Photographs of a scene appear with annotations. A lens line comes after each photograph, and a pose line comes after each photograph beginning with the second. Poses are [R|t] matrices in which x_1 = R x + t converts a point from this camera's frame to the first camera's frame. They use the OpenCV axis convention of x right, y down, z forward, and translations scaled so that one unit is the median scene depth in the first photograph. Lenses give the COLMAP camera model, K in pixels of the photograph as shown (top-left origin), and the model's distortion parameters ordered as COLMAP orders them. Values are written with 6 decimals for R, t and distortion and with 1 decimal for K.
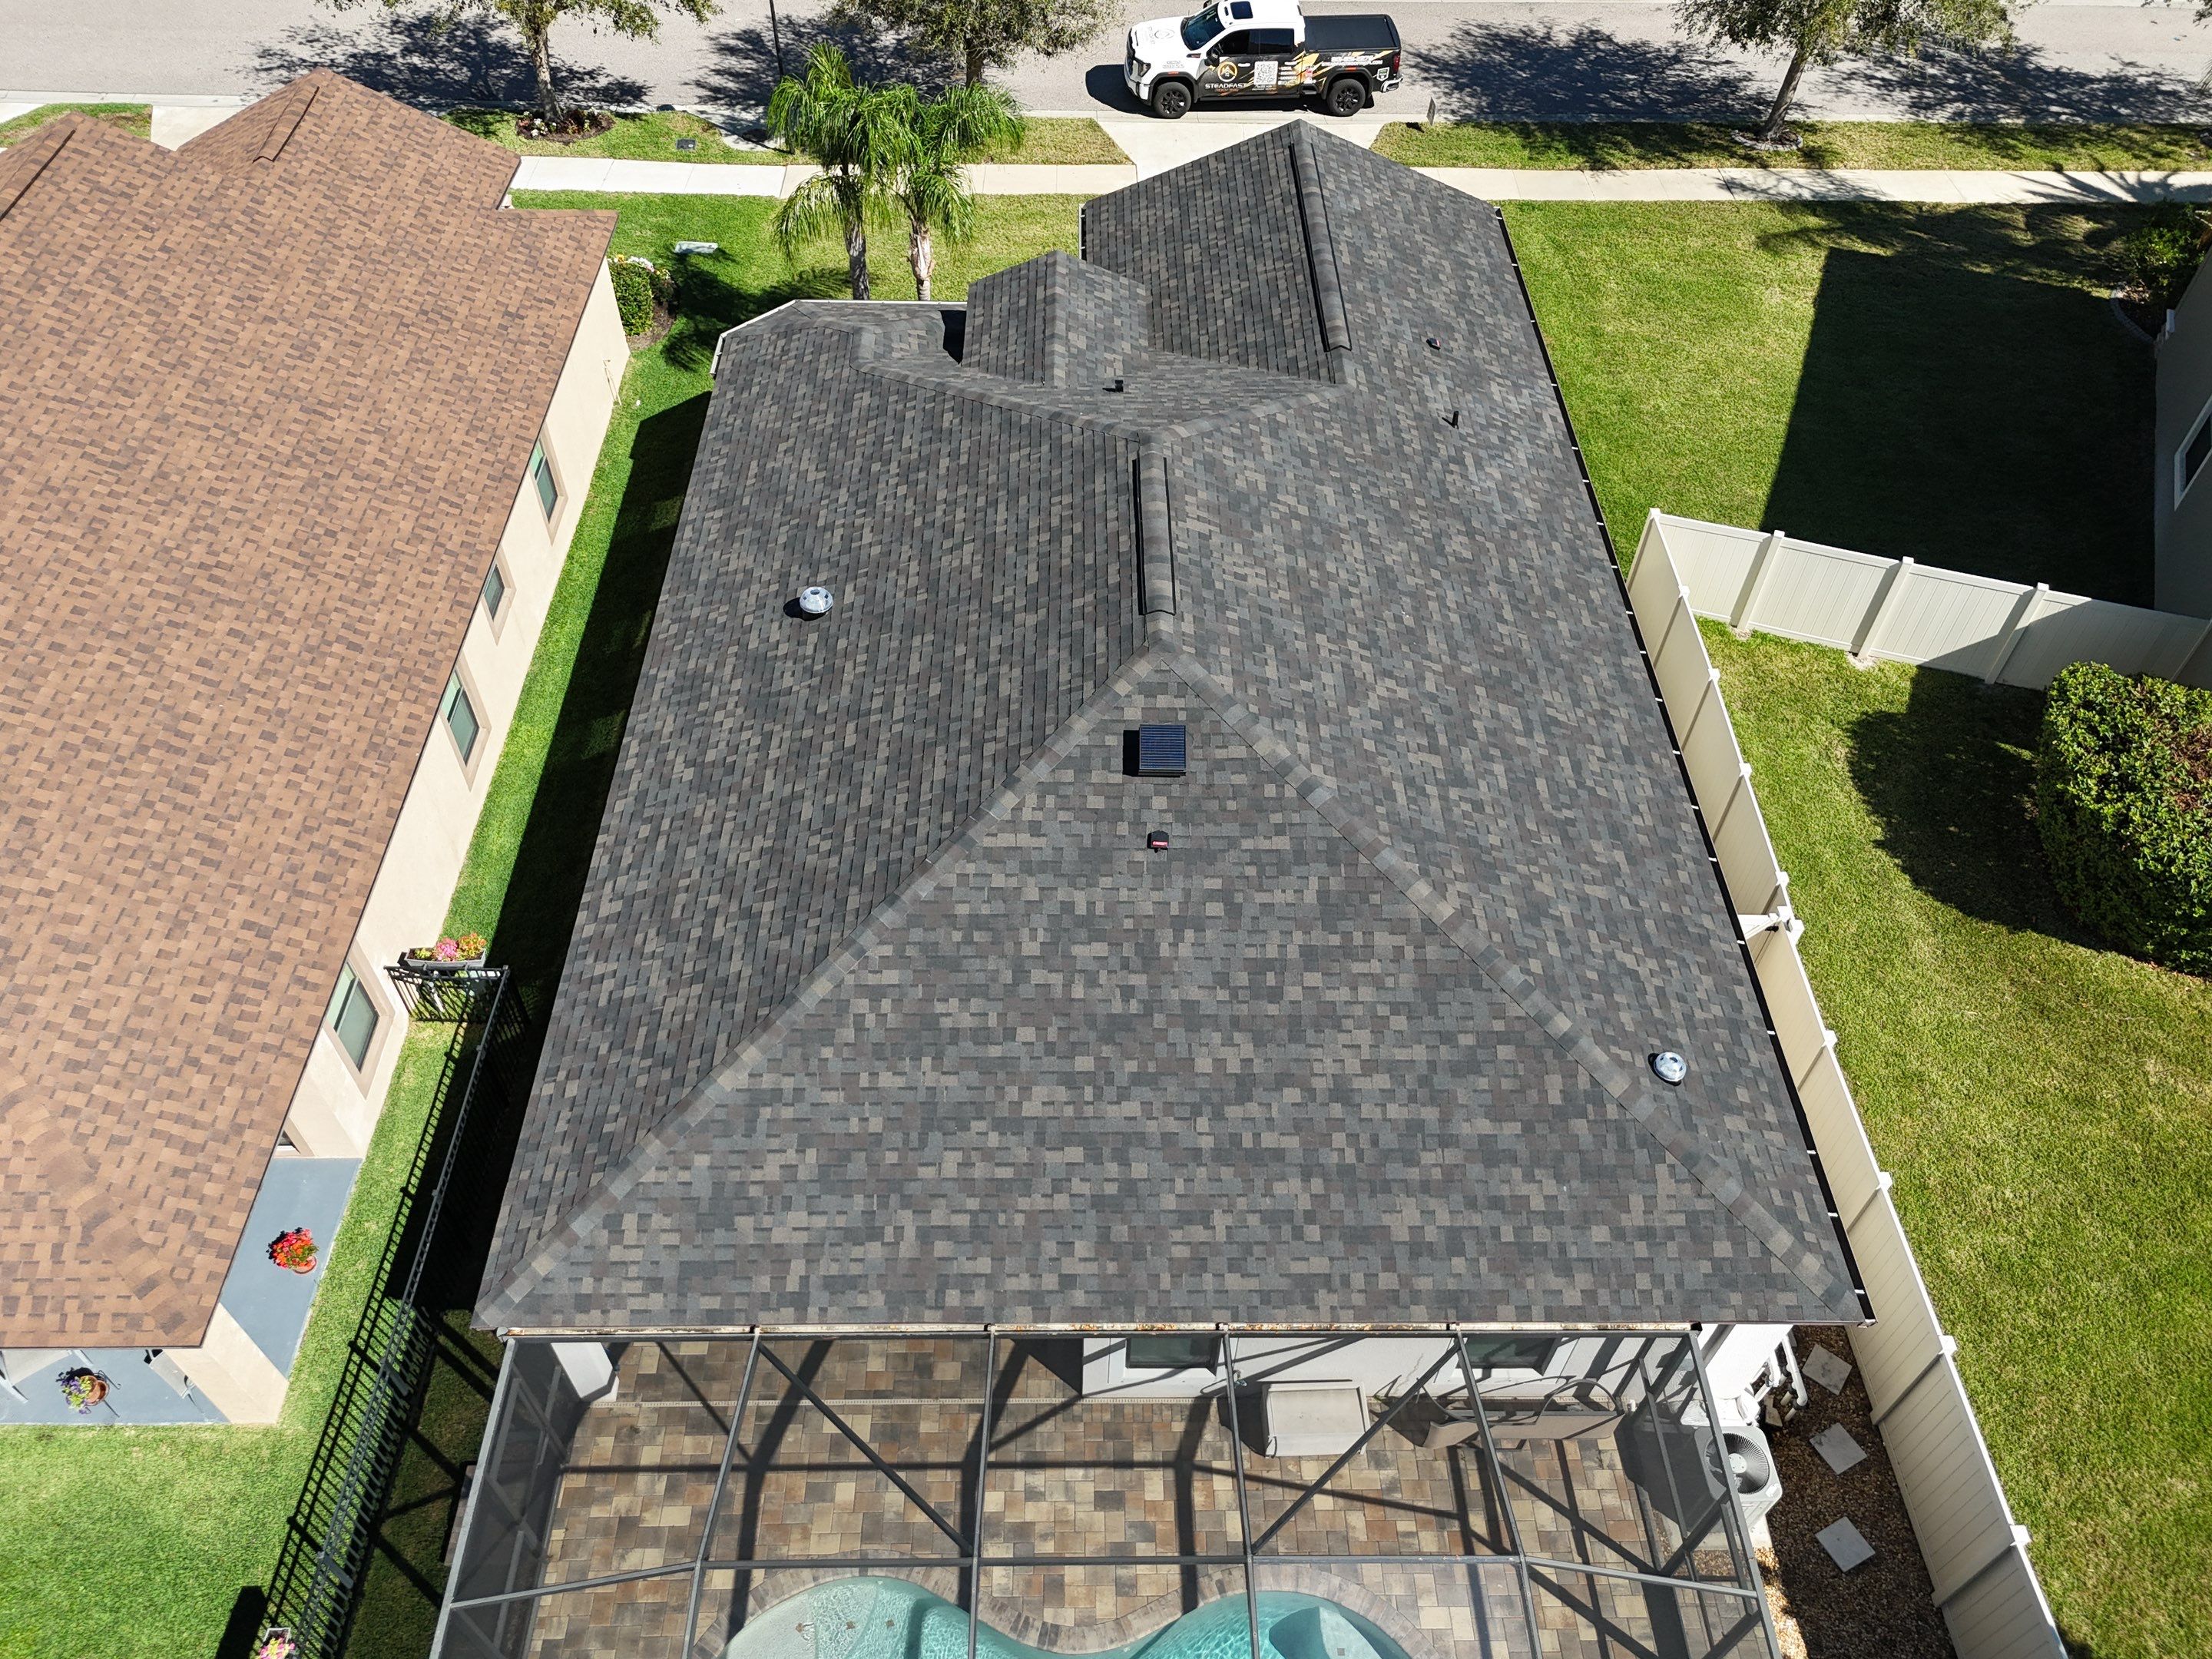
lens RADIAL K [[1627.2, 0, 1112.9], [0, 1627.2, 825.9], [0, 0, 1]] dist [0.075857, -0.069410]
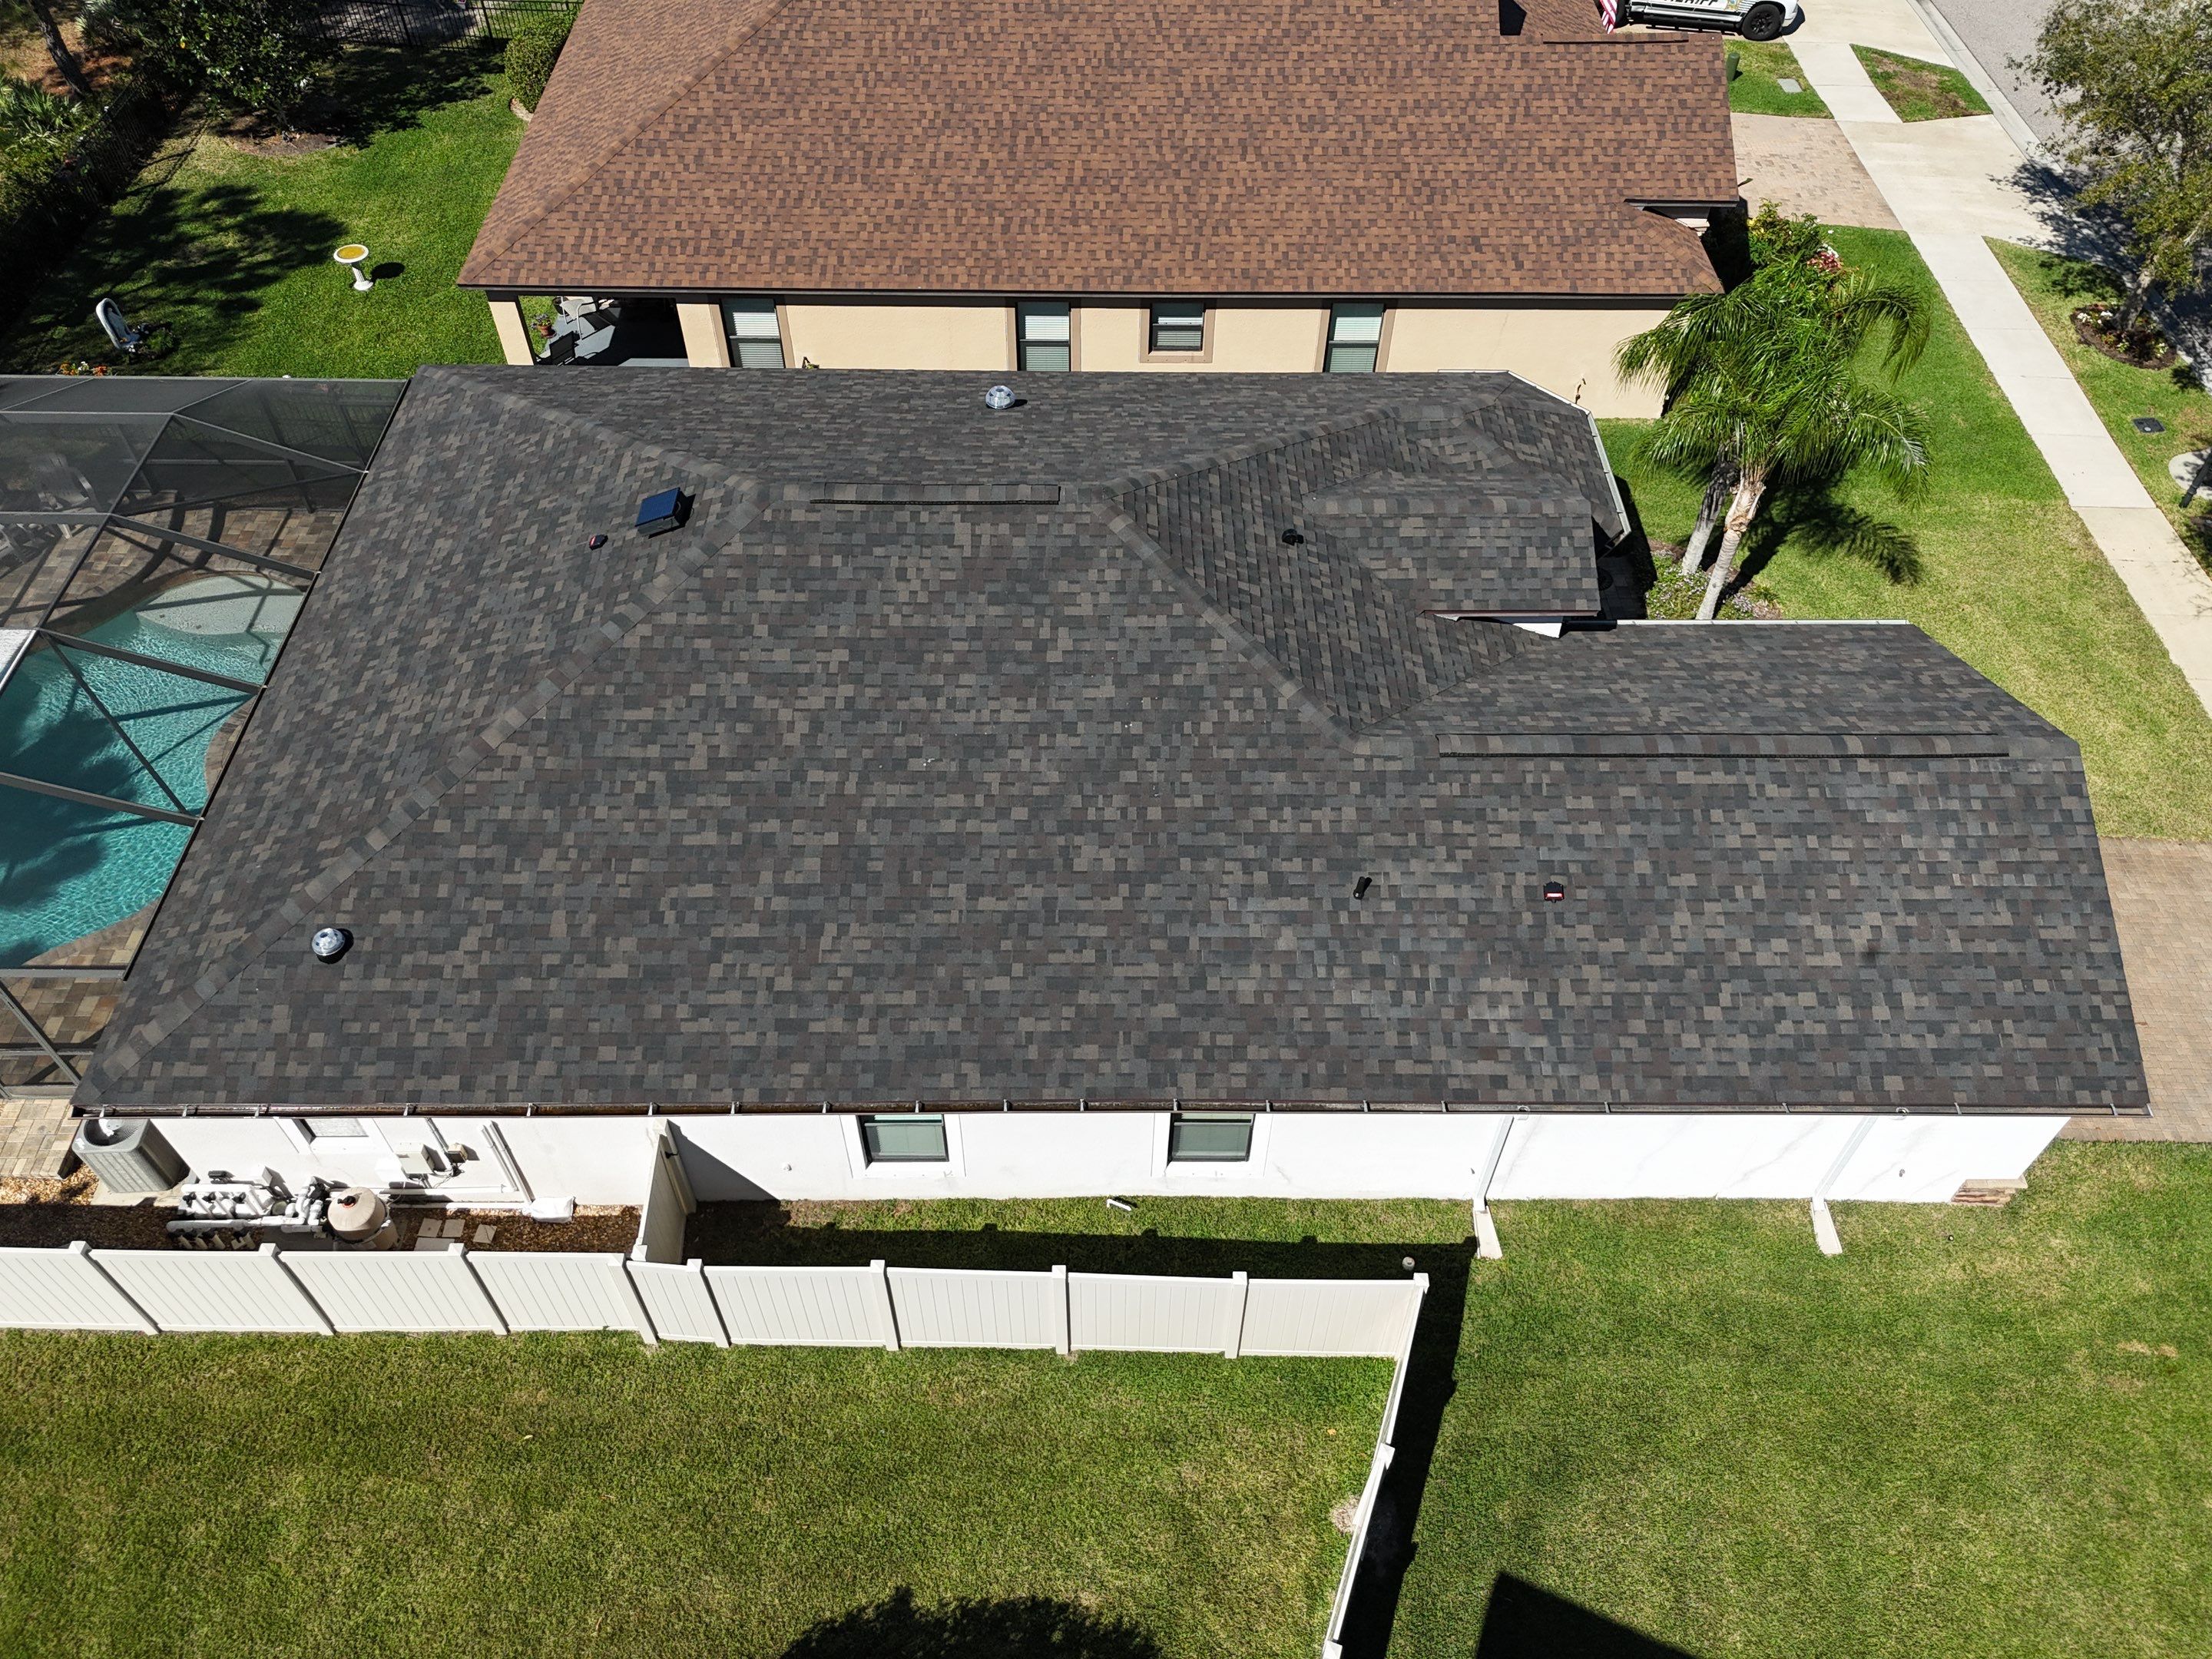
lens RADIAL K [[1627.2, 0, 1115.6], [0, 1627.2, 827.0], [0, 0, 1]] dist [0.075857, -0.069410]
pose [[-0.003812, 0.742063, -0.670319, 0.840429], [-0.757975, 0.435093, 0.485971, -0.655169], [0.652272, 0.509937, 0.560807, 0.607425]]
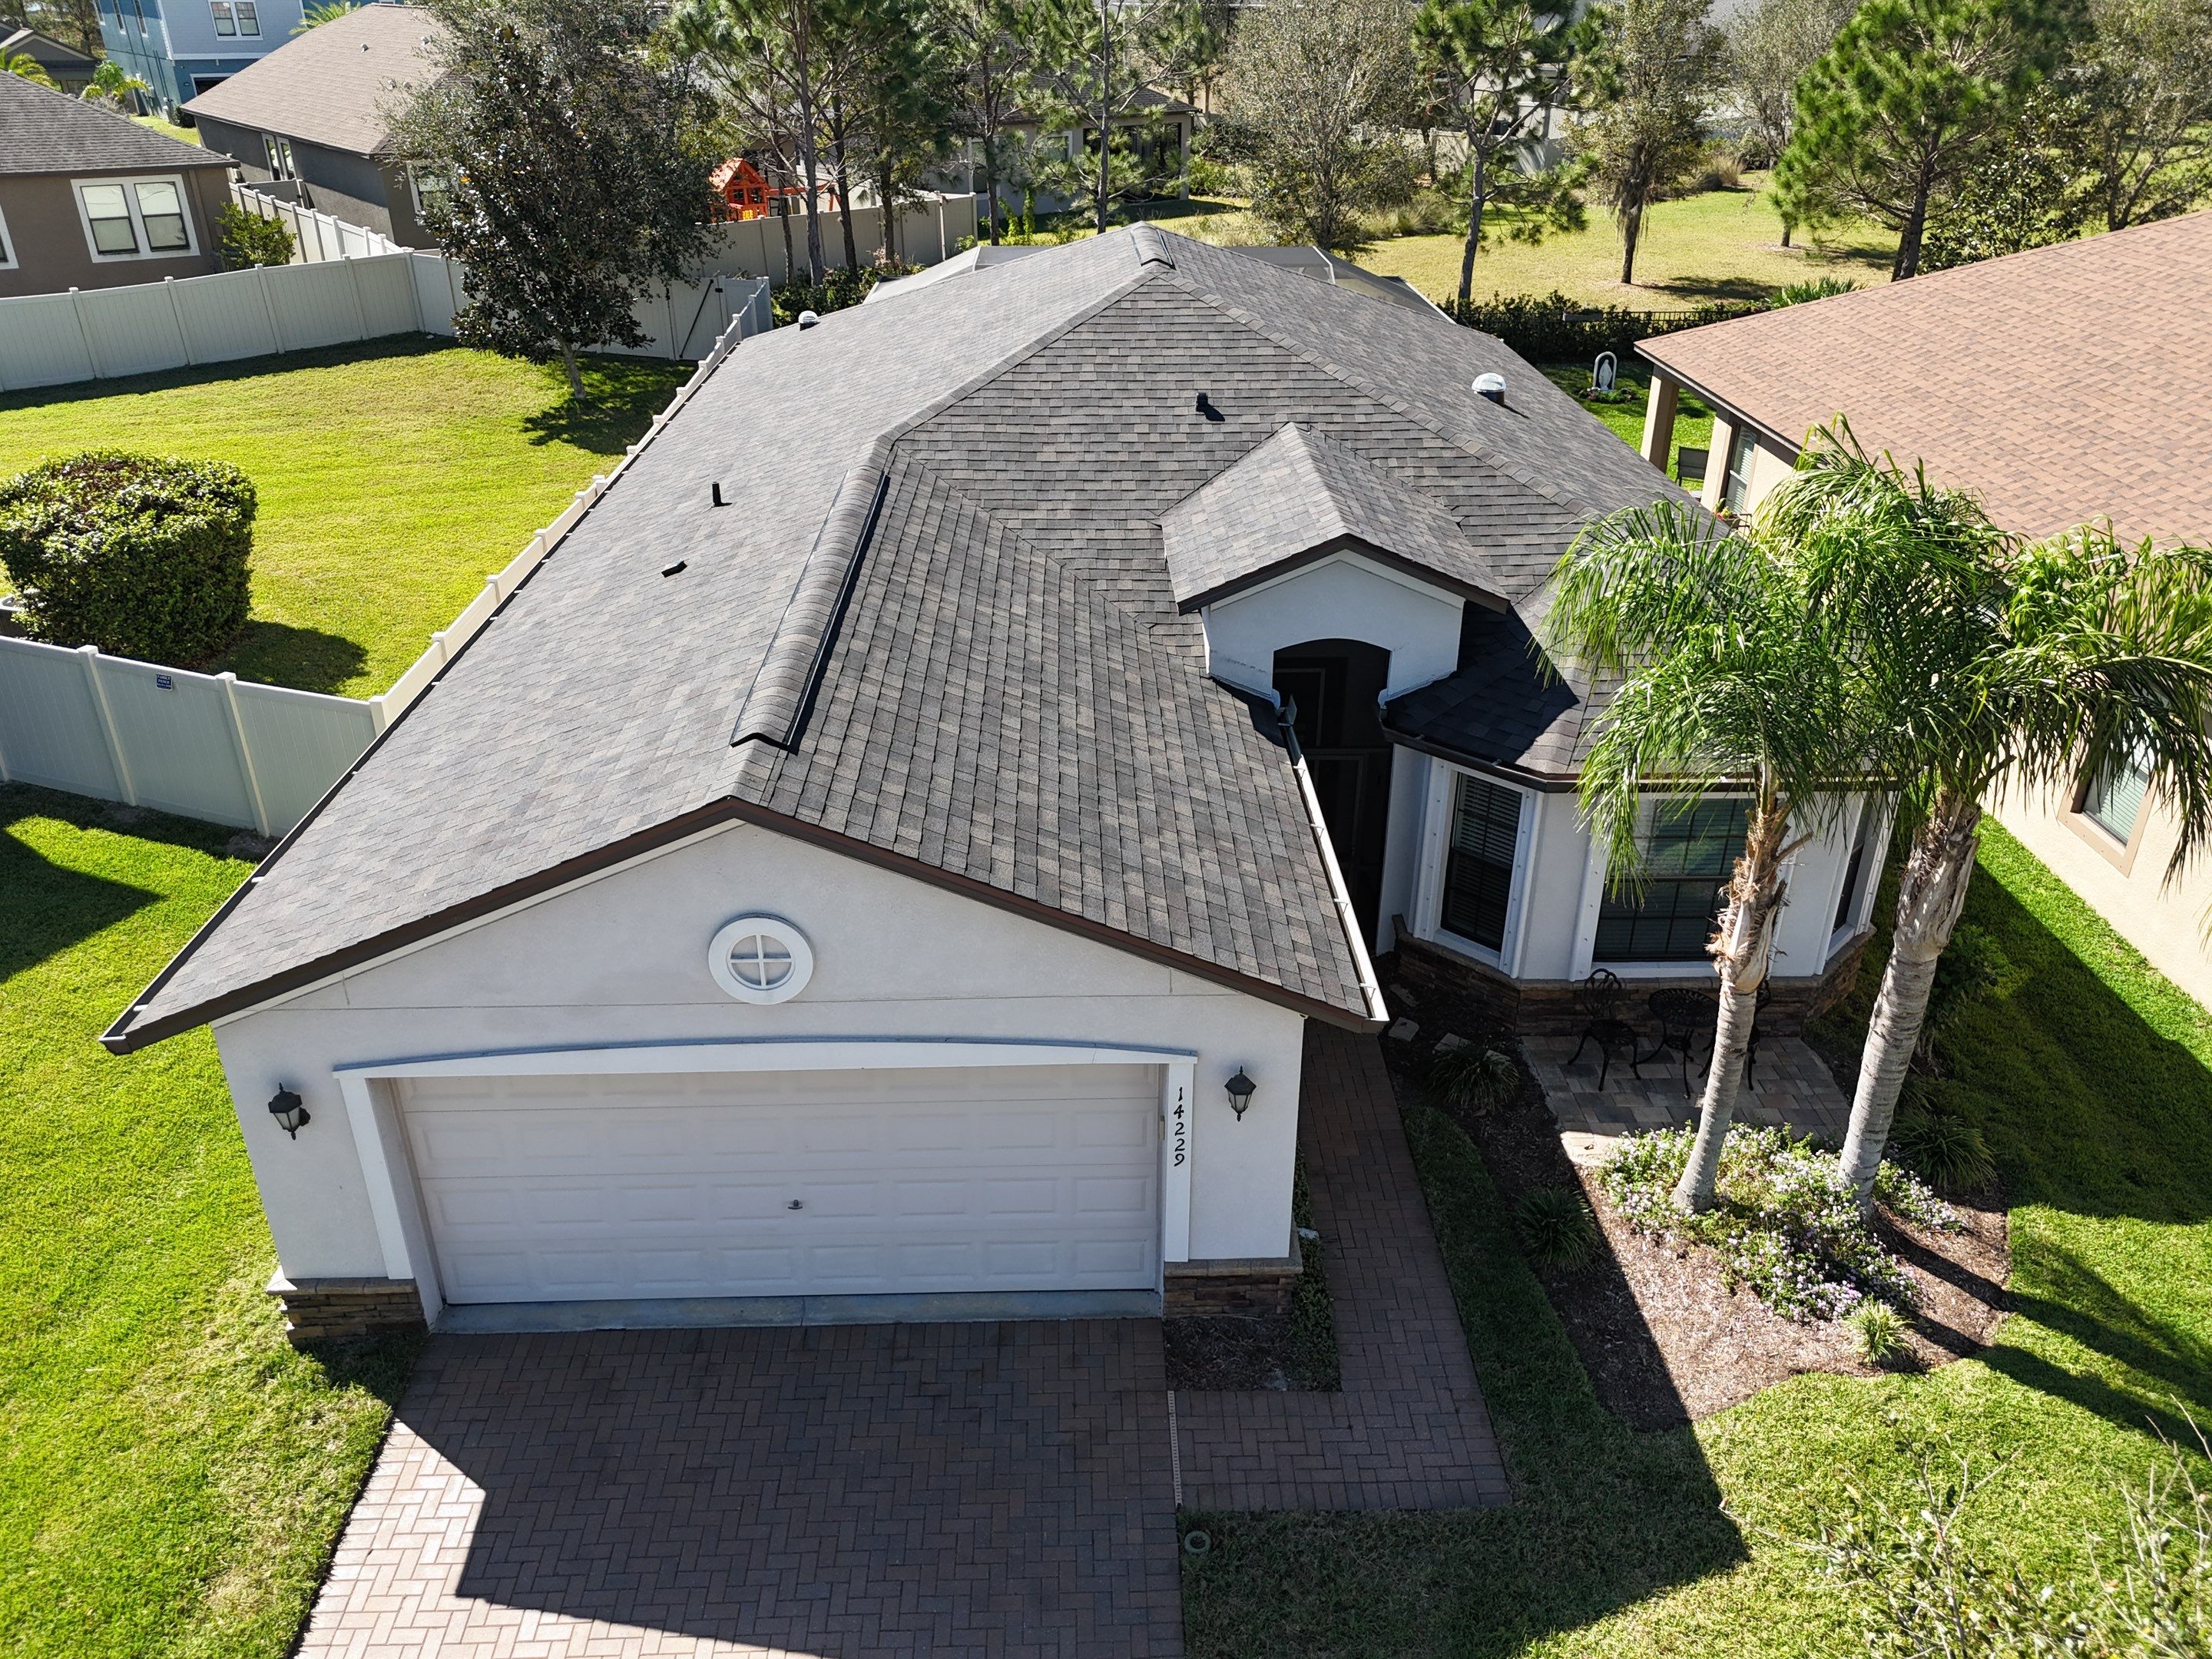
lens RADIAL K [[1627.2, 0, 1109.7], [0, 1627.2, 824.4], [0, 0, 1]] dist [0.075857, -0.069410]
pose [[-0.999643, -0.014212, -0.022605, 0.068532], [-0.025425, 0.248065, 0.968410, -1.088760], [-0.008155, 0.968639, -0.248338, 1.598190]]
